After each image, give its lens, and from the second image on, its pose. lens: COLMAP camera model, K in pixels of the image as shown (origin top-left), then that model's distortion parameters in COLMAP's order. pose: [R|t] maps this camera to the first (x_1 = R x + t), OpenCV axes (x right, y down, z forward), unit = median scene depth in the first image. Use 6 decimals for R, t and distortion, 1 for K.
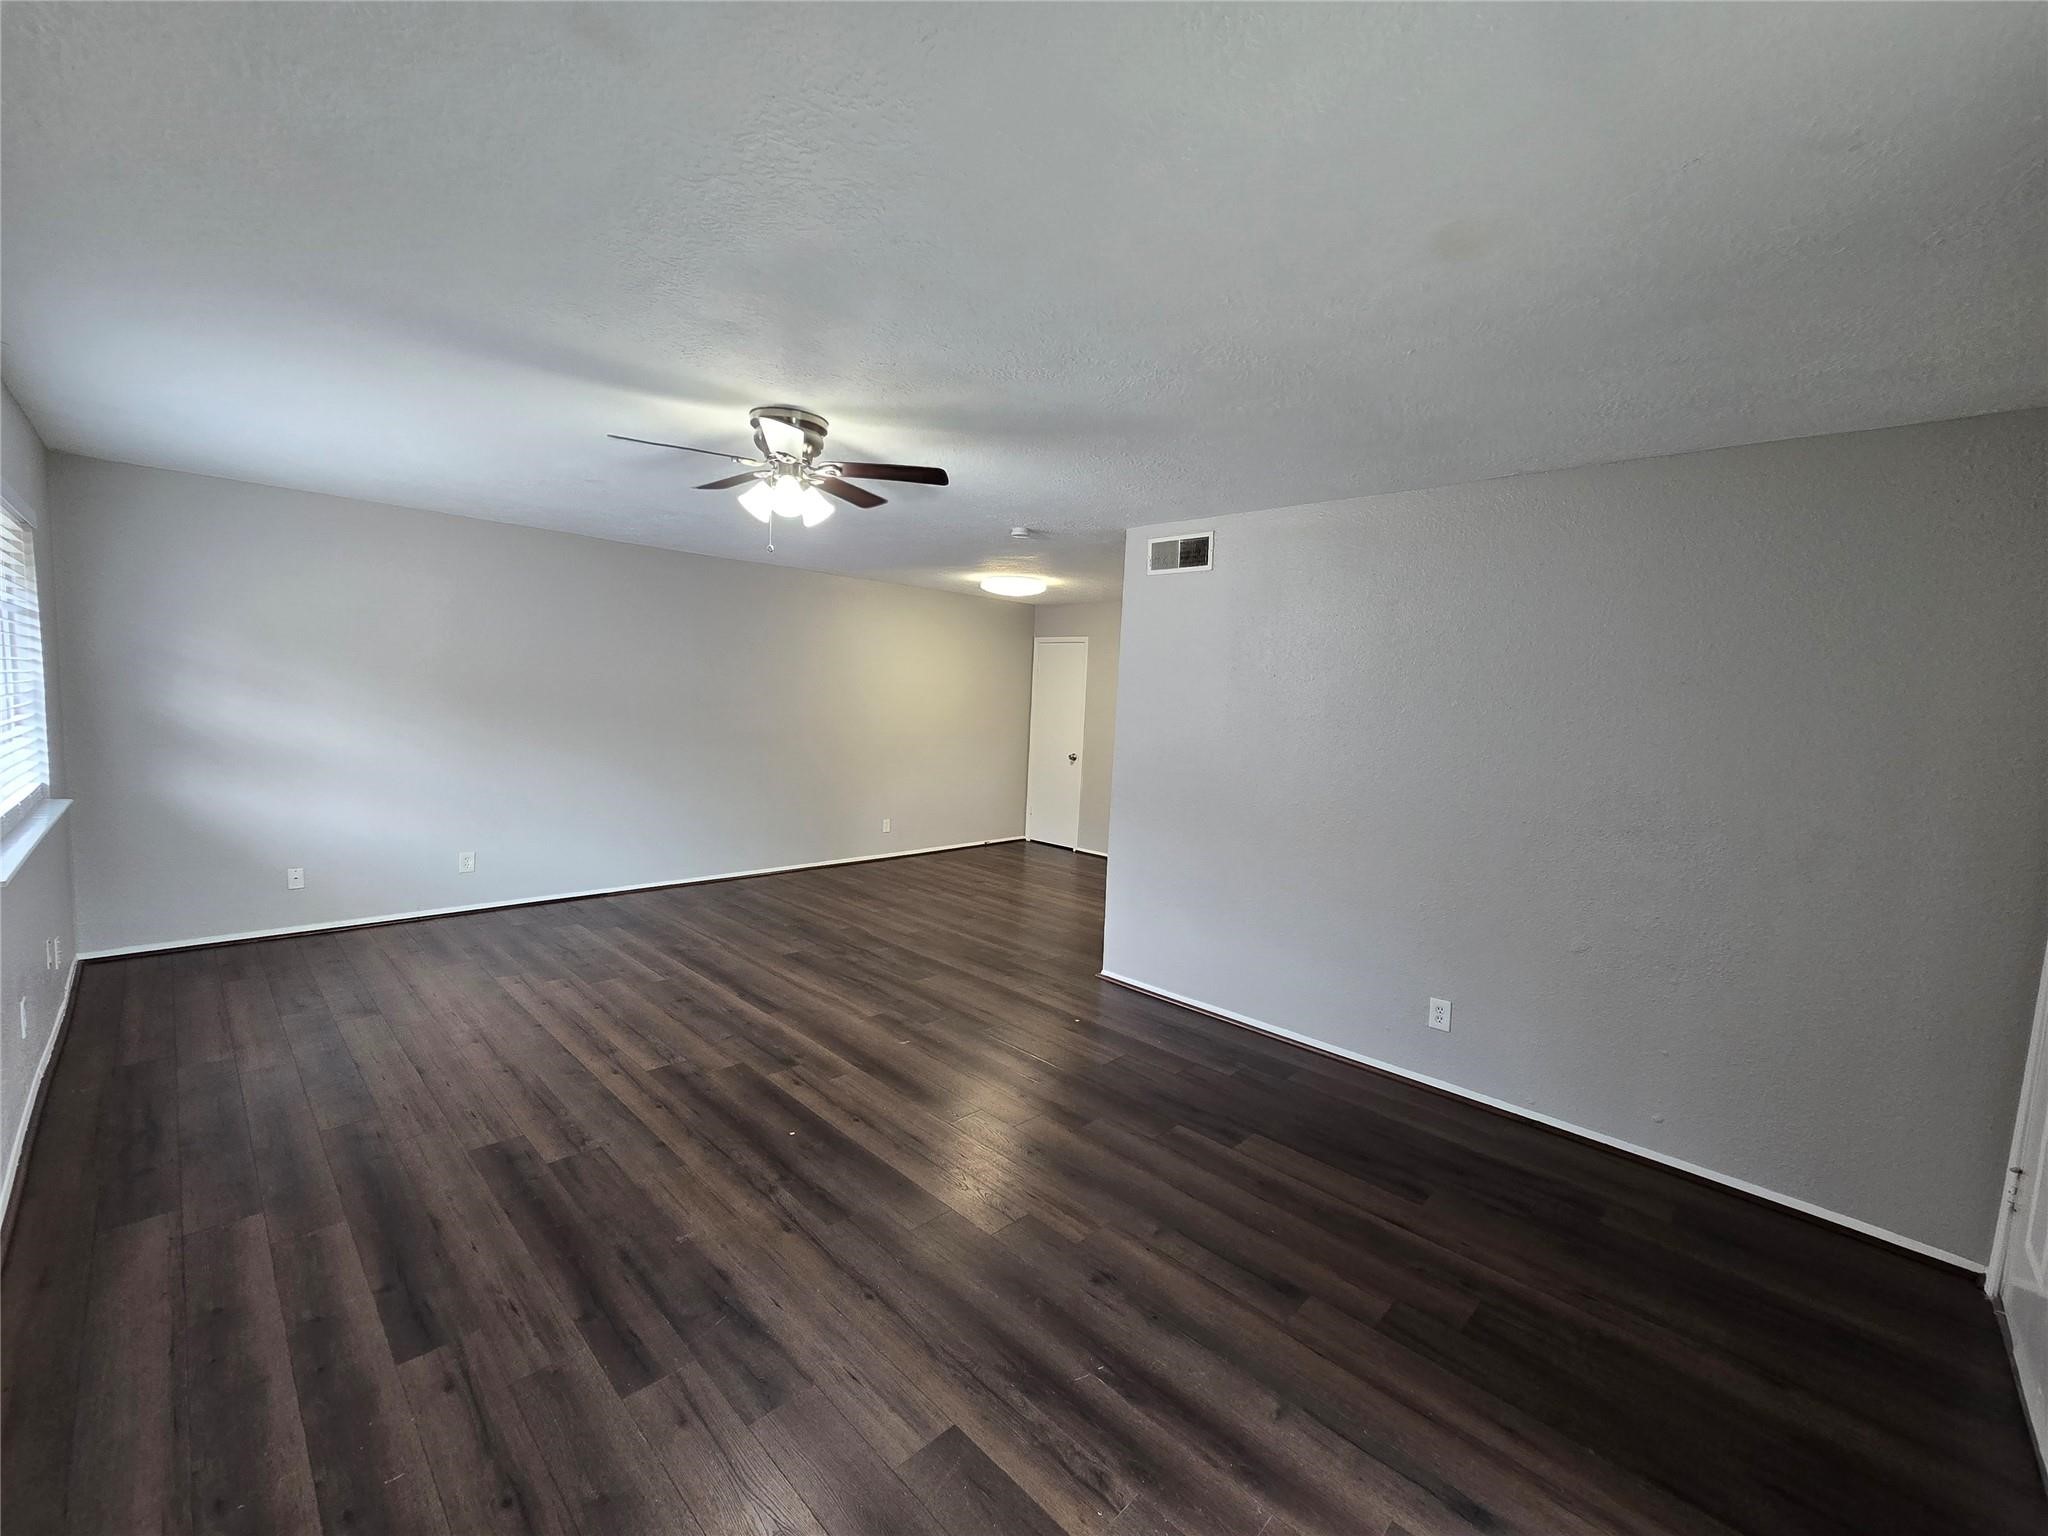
lens RADIAL K [[836.5, 0, 1024.9], [0, 836.5, 769.7], [0, 0, 1]] dist [-0.000697, -0.002023]
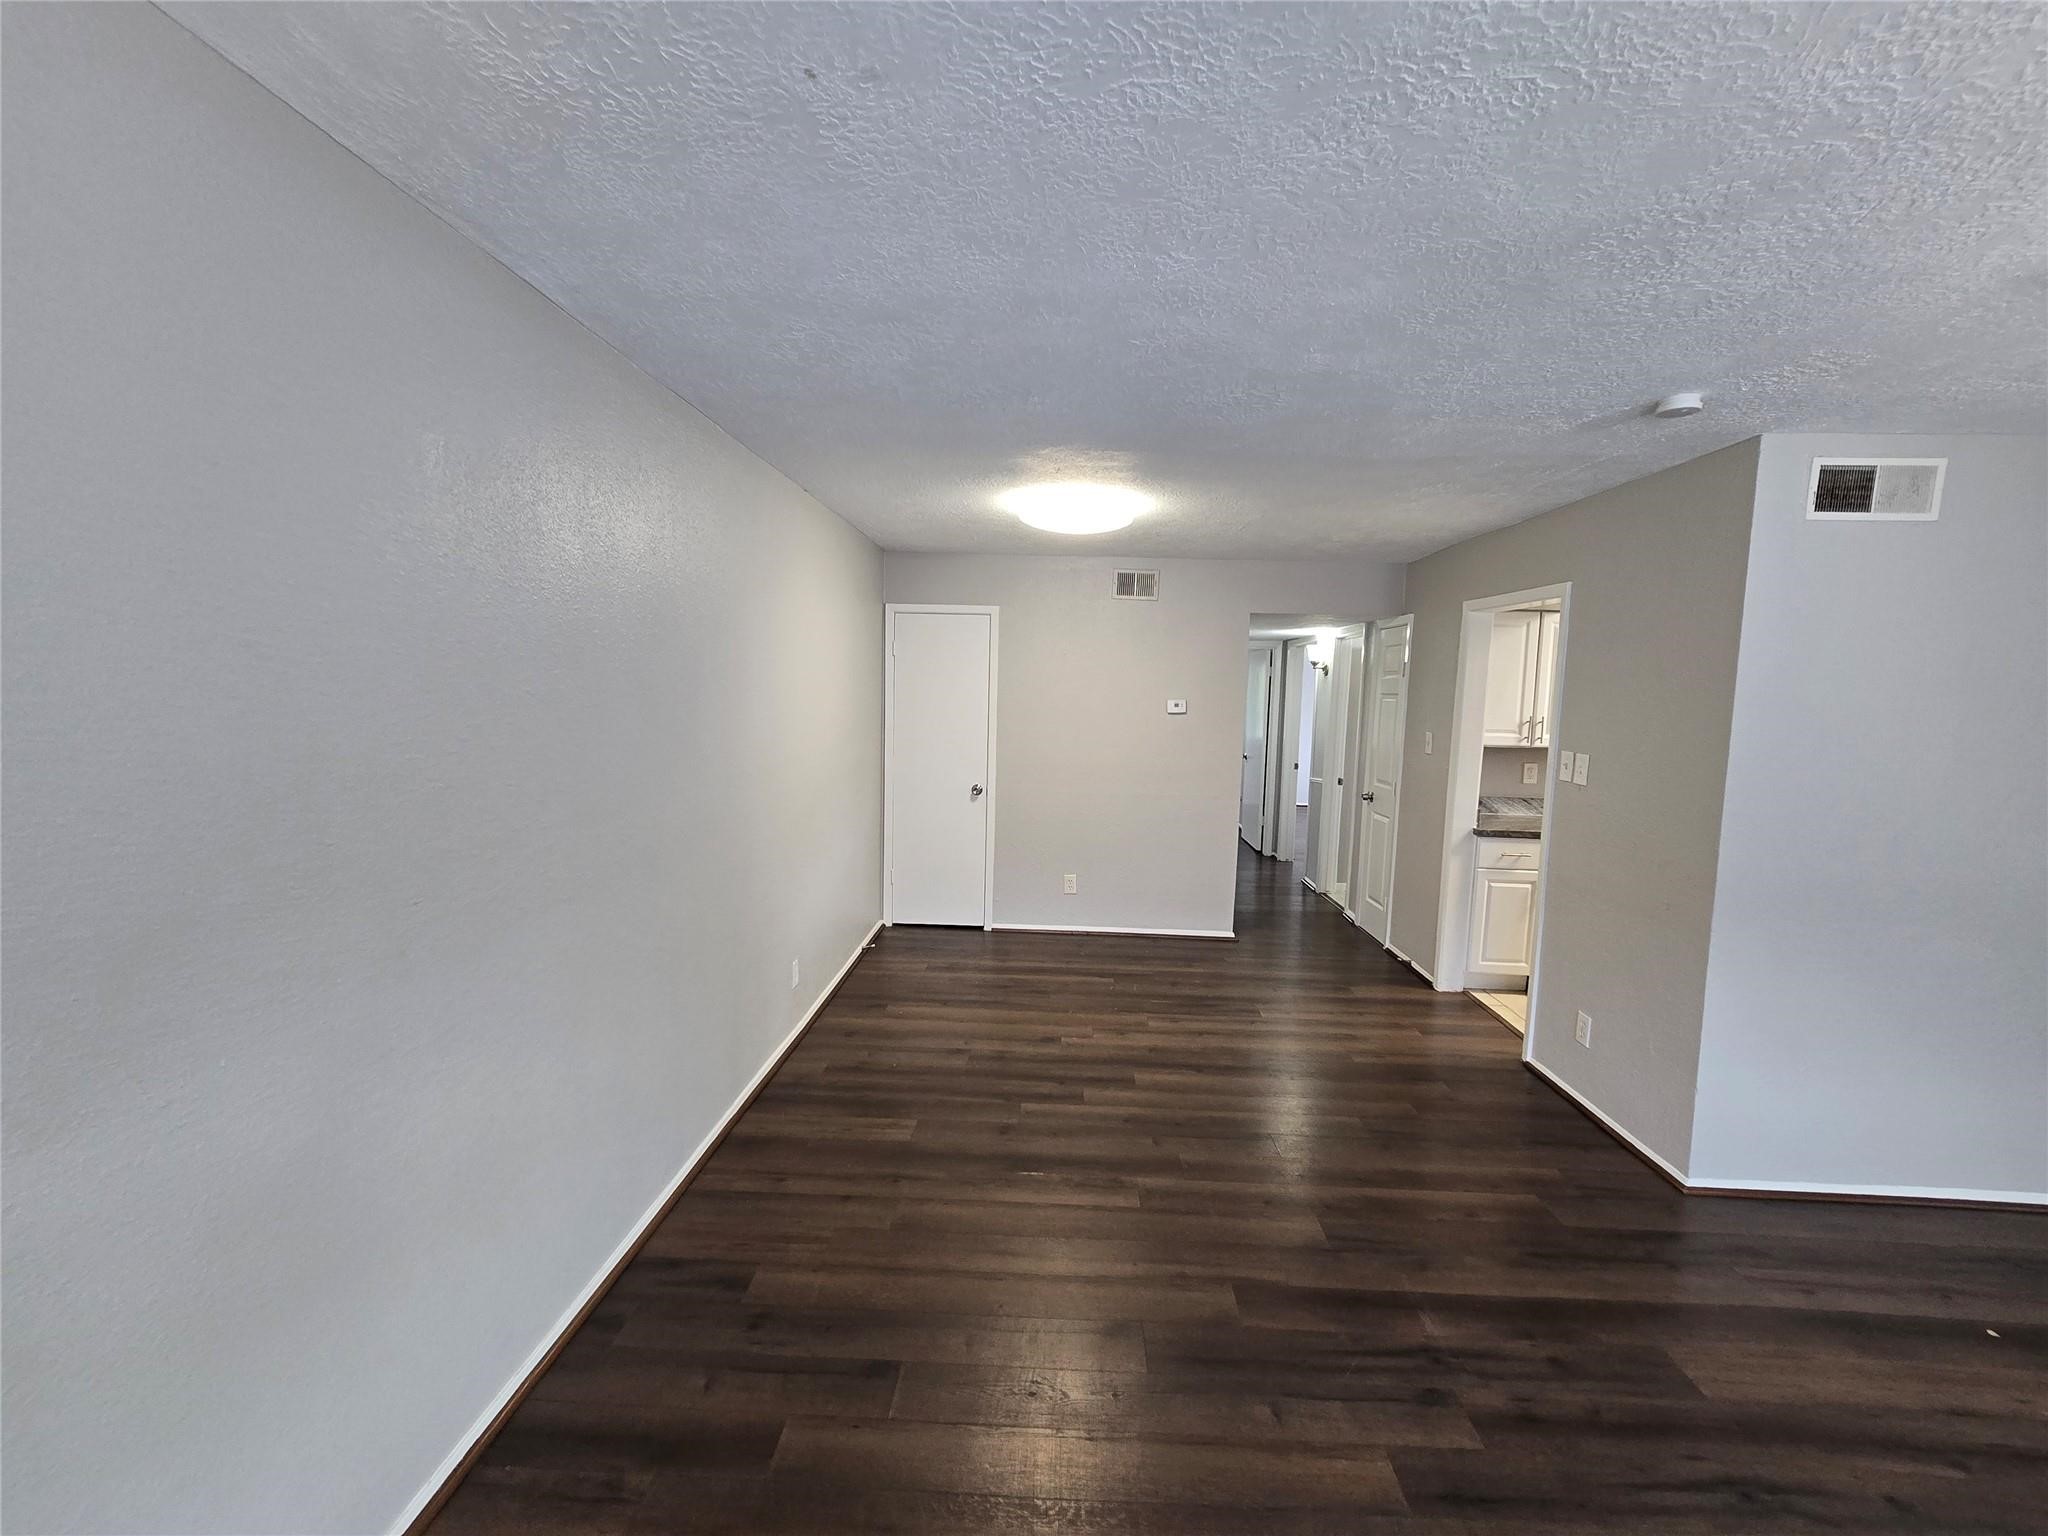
lens RADIAL K [[836.5, 0, 1025.3], [0, 836.5, 773.4], [0, 0, 1]] dist [-0.000697, -0.002023]
pose [[0.739244, -0.095816, 0.666586, -0.591660], [0.069815, 0.995397, 0.065655, -0.115327], [-0.669809, -0.001998, 0.742531, 0.821486]]
